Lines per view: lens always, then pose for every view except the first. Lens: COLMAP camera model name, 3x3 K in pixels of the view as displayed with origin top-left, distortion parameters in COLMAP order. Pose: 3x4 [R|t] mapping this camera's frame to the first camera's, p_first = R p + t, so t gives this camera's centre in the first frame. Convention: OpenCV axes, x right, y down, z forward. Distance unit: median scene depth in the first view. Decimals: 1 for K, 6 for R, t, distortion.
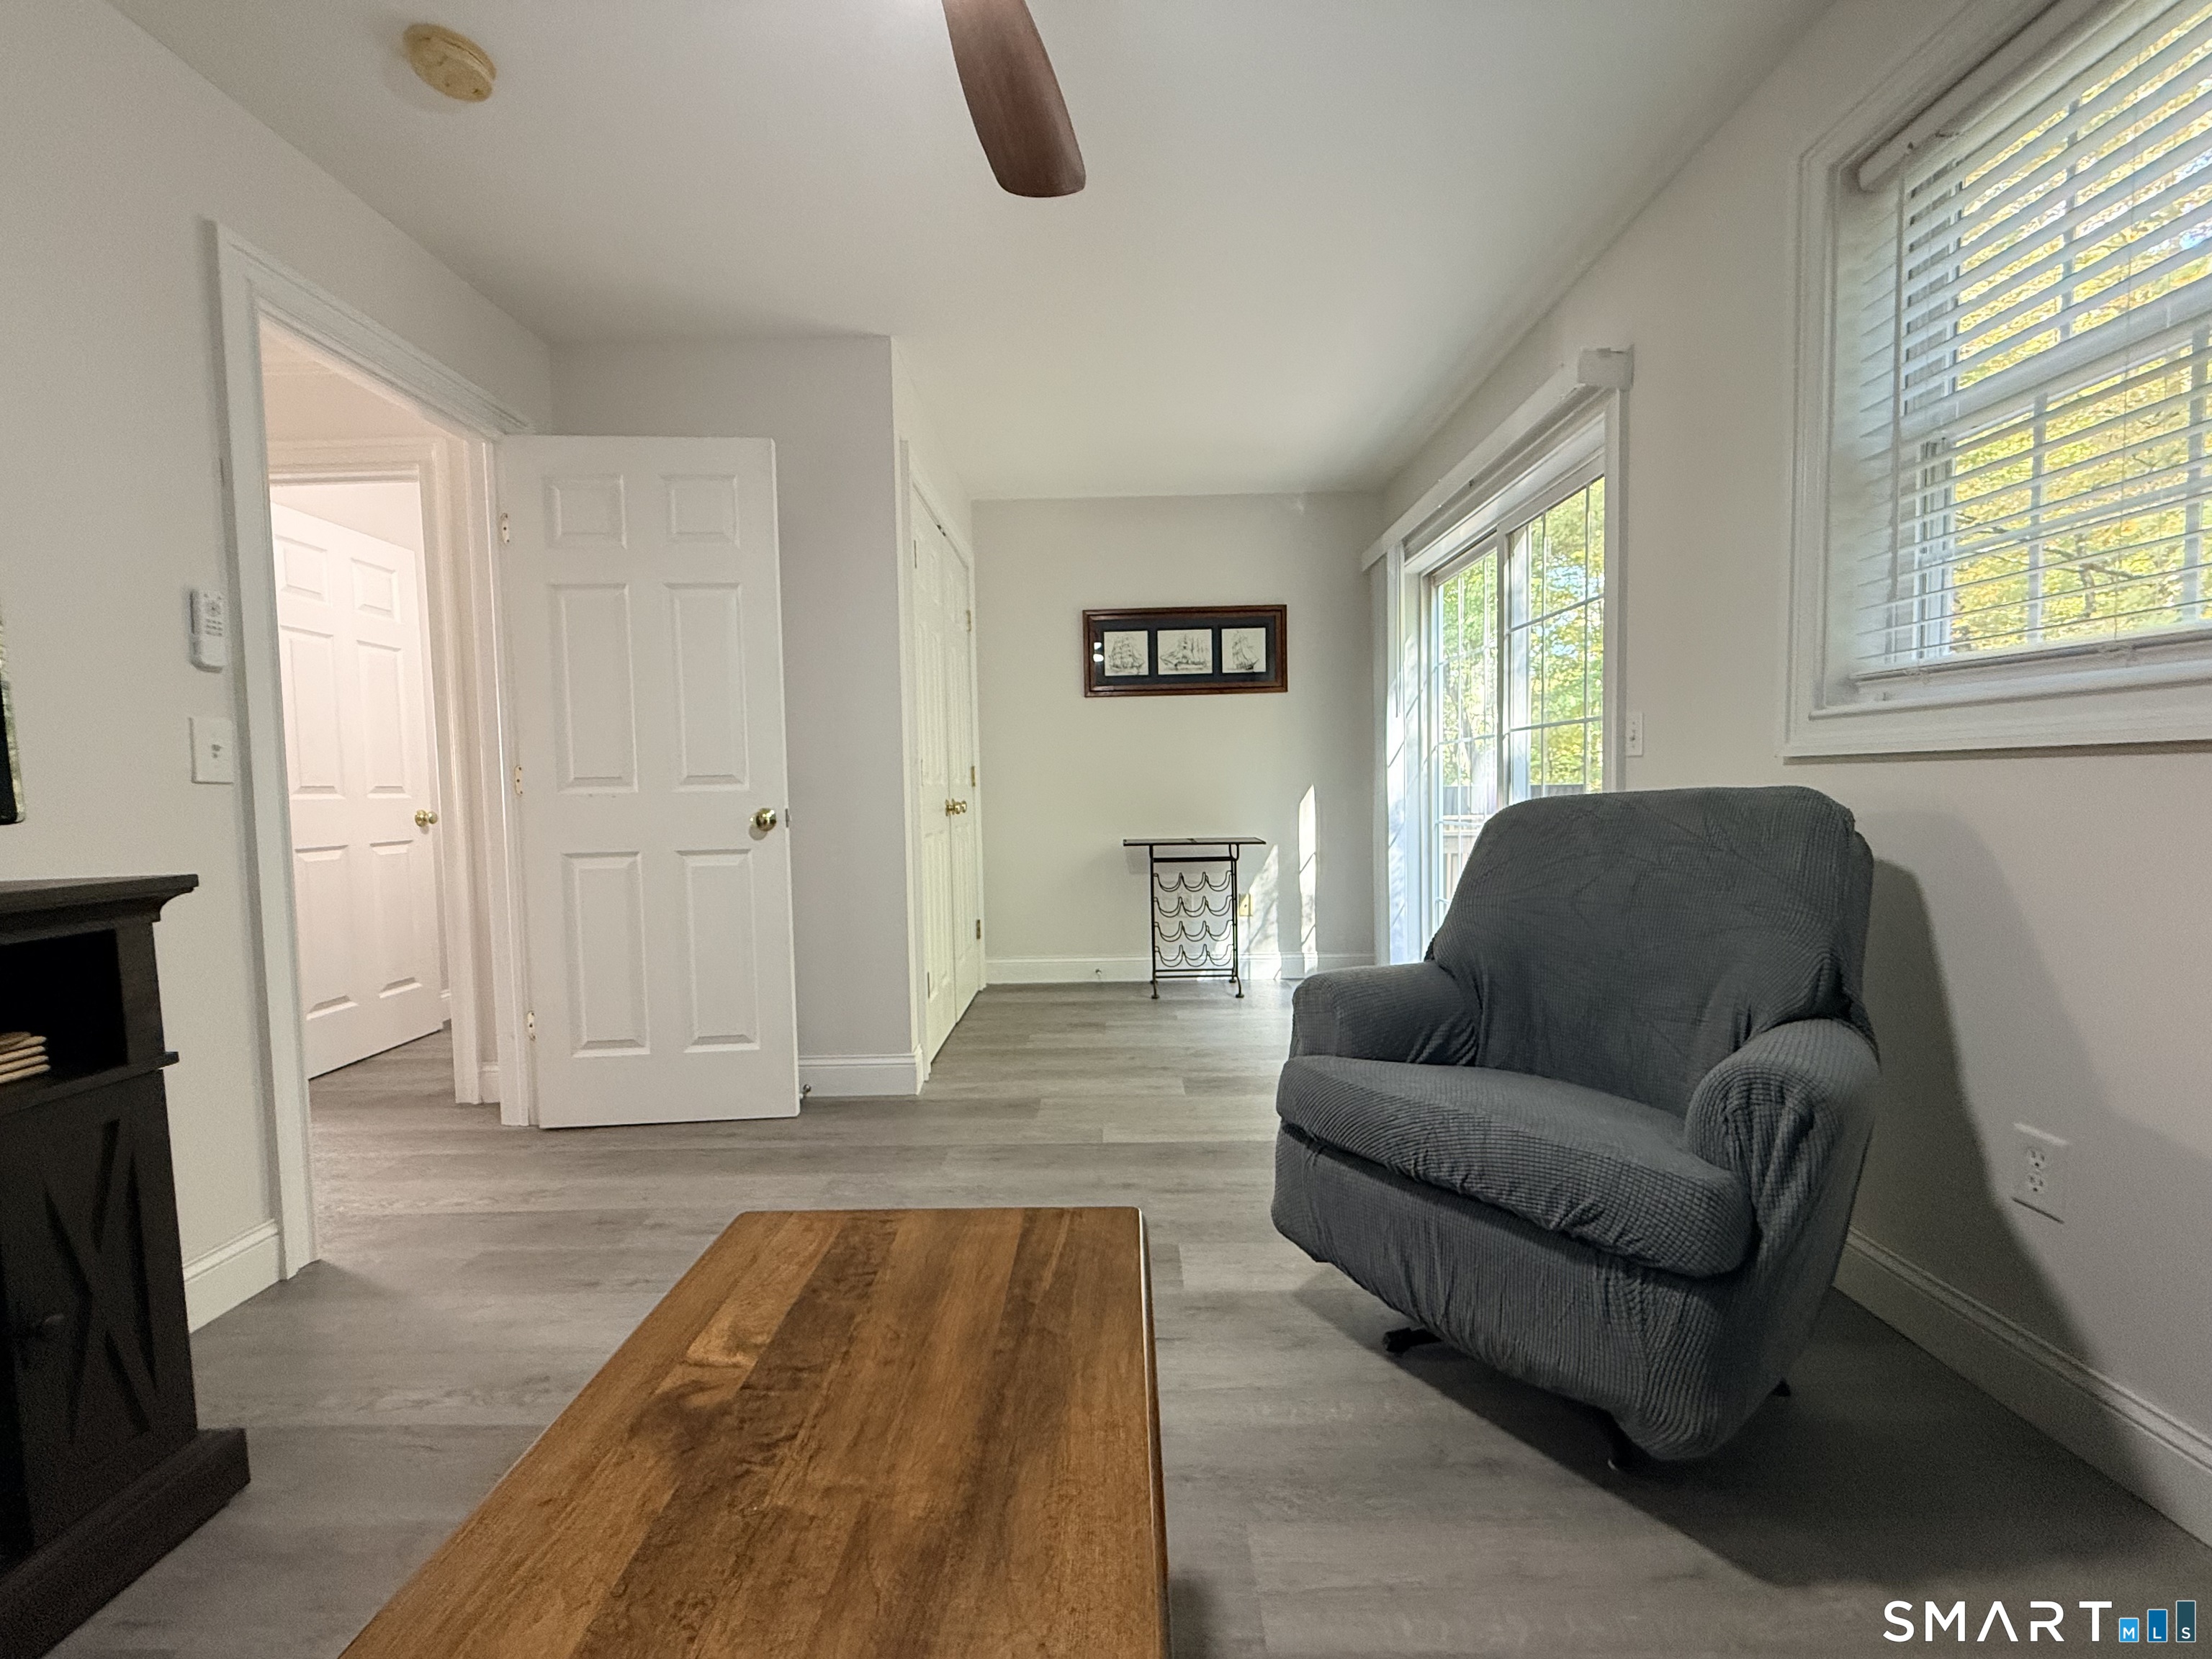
lens RADIAL K [[883.1, 0, 1101.3], [0, 883.1, 831.6], [0, 0, 1]] dist [-0.000220, -0.000117]
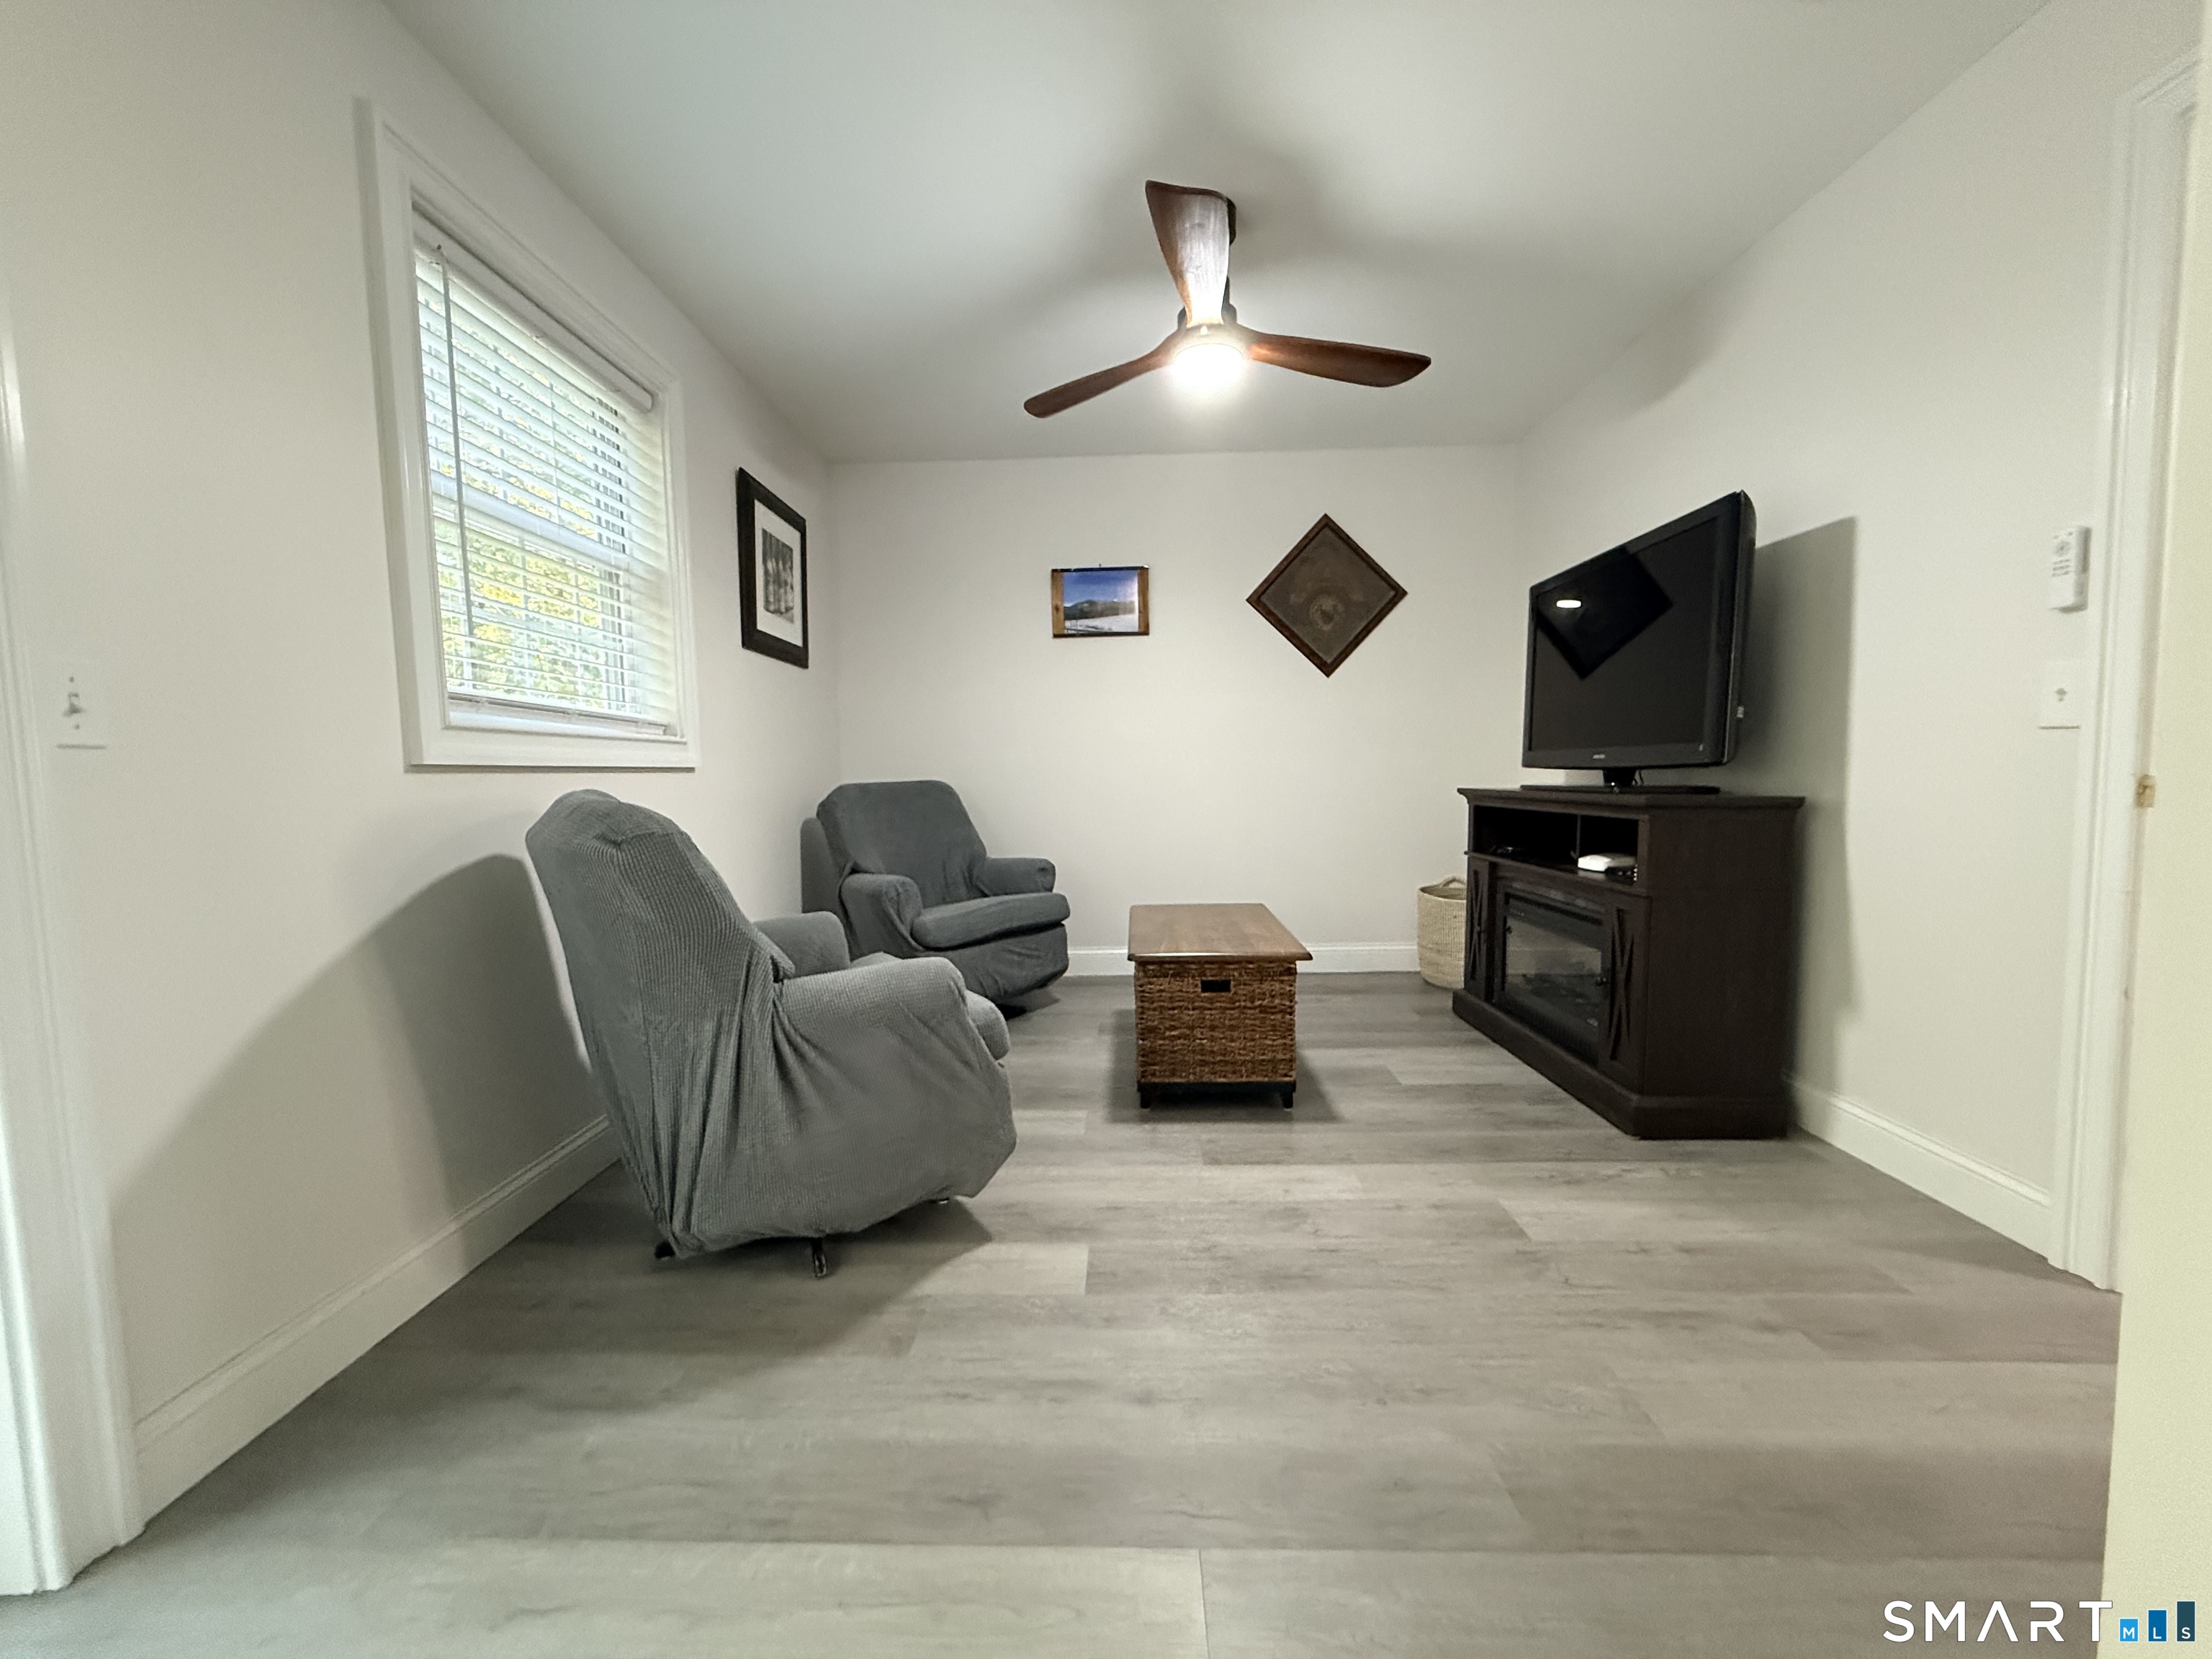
lens RADIAL K [[883.1, 0, 1101.3], [0, 883.1, 831.6], [0, 0, 1]] dist [-0.000220, -0.000117]
pose [[-0.999130, 0.038679, 0.015604, 0.029967], [0.040249, 0.992245, 0.117598, -0.064528], [-0.010935, 0.118124, -0.992939, 1.311296]]
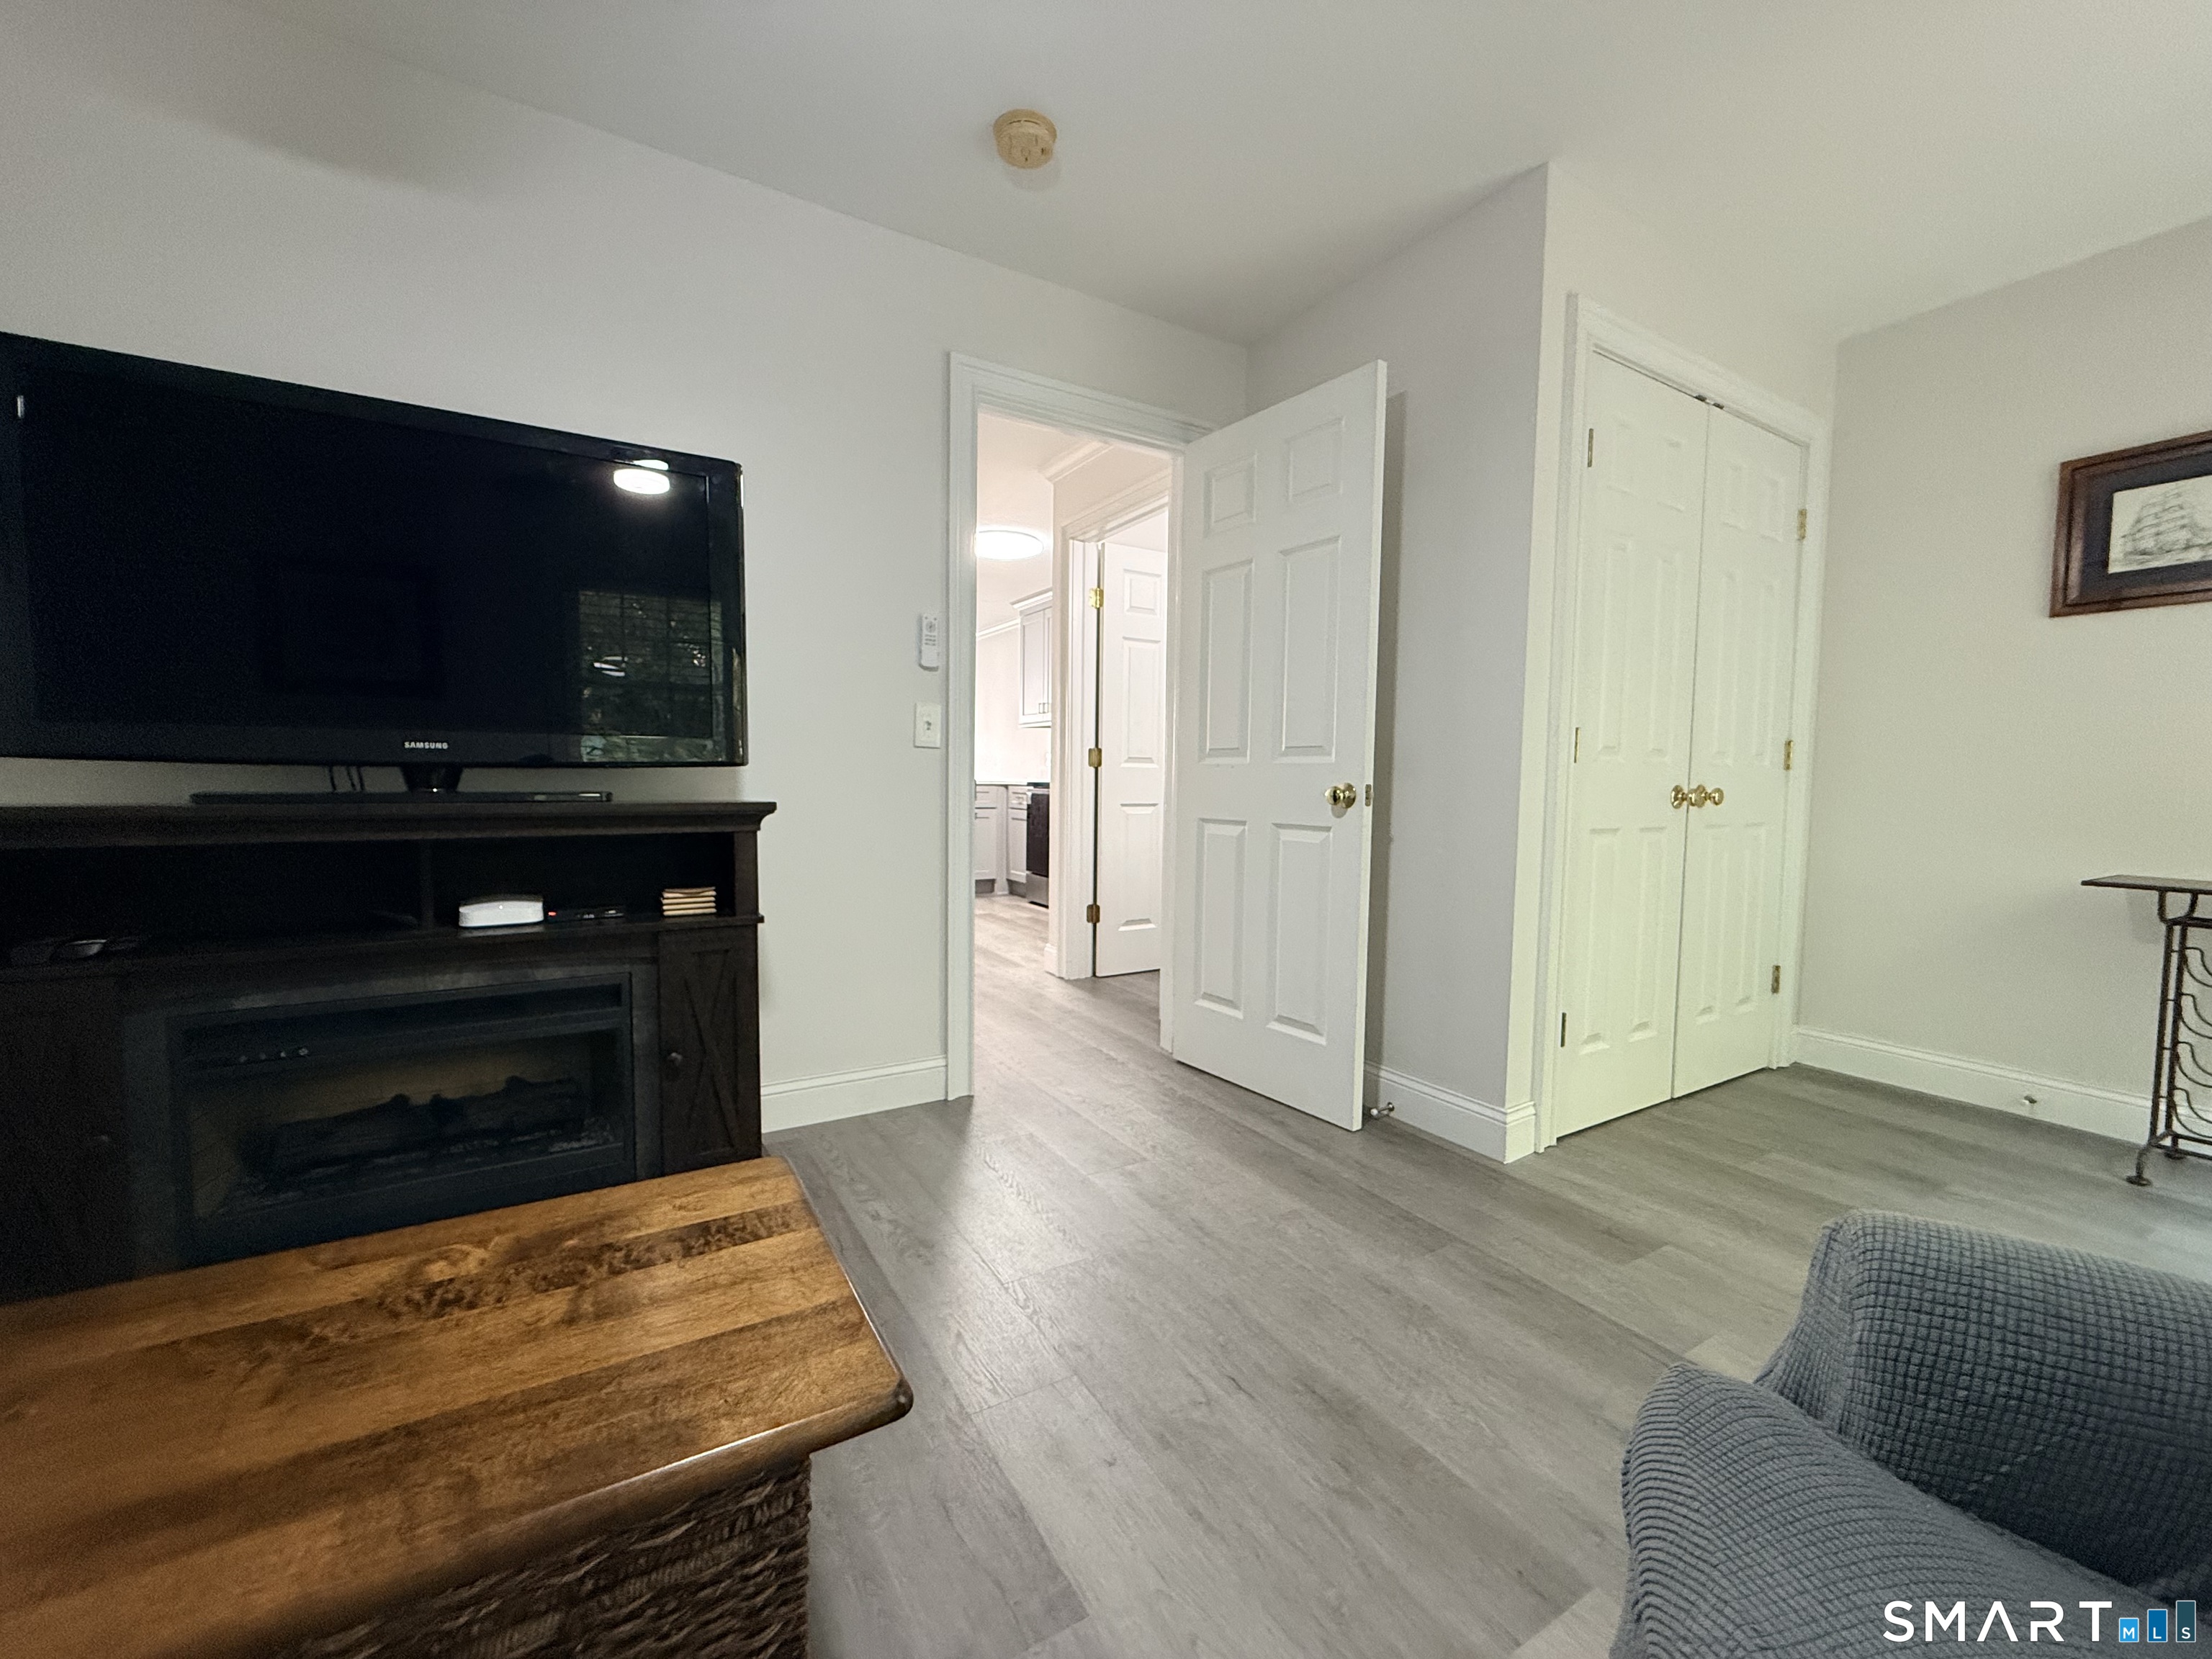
lens RADIAL K [[883.1, 0, 1101.3], [0, 883.1, 831.6], [0, 0, 1]] dist [-0.000220, -0.000117]
pose [[0.524624, 0.079524, -0.847612, 0.256893], [-0.066183, 0.996424, 0.052522, -0.007869], [0.848758, 0.028543, 0.528011, 0.314321]]
